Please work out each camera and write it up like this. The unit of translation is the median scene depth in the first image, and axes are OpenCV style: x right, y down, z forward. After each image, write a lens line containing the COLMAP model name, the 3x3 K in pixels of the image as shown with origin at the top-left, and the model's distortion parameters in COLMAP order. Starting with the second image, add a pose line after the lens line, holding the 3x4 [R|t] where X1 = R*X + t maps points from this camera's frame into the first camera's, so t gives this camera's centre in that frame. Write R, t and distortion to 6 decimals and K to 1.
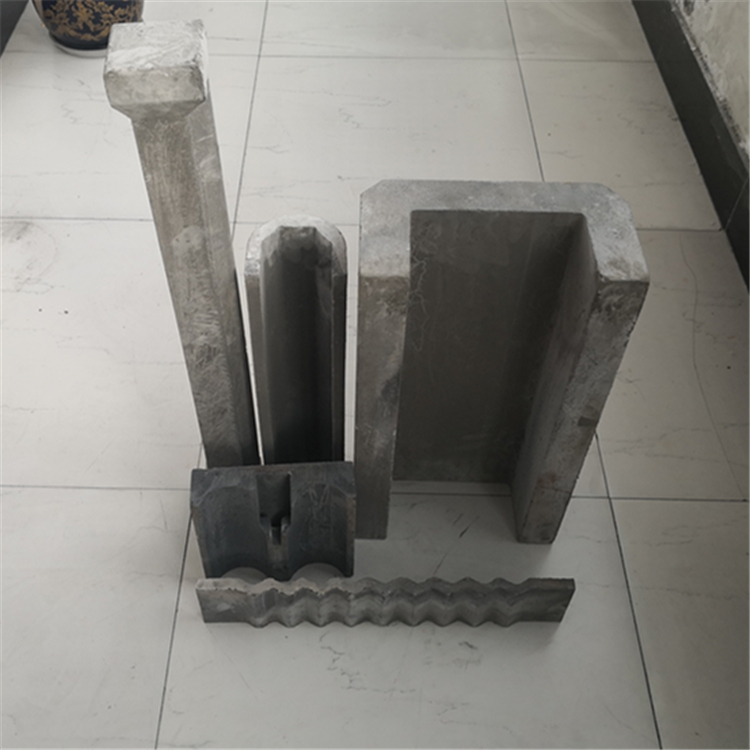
lens RADIAL K [[892.2, 0, 354.5], [0, 892.2, 374.6], [0, 0, 1]] dist [-0.000074, -0.009487]
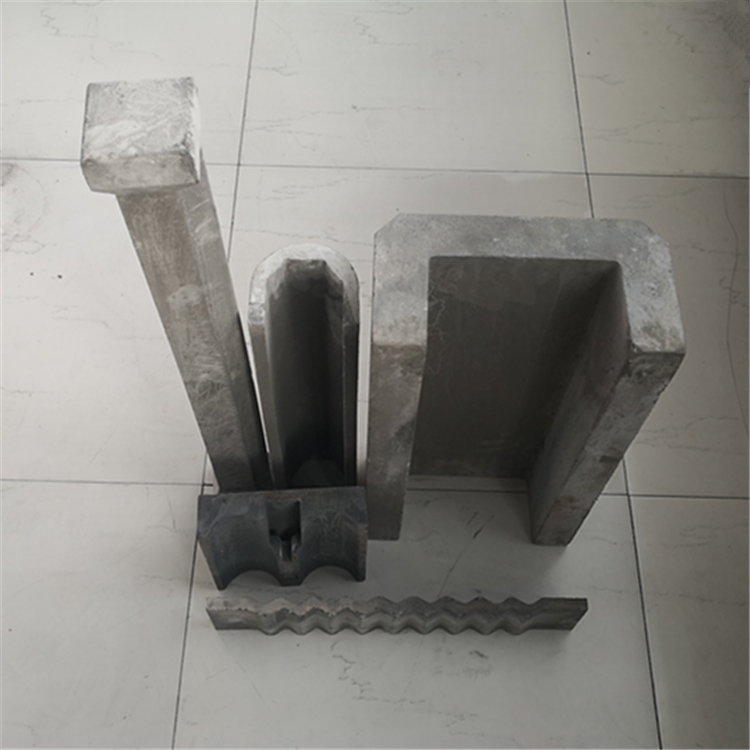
lens RADIAL K [[917.7, 0, 375.0], [0, 917.7, 375.0], [0, 0, 1]] dist [-0.000483, 0.006095]
pose [[0.999961, 0.007580, 0.004455, 0.003851], [-0.008326, 0.979122, 0.203101, -0.235257], [-0.002822, -0.203130, 0.979148, 0.054841]]
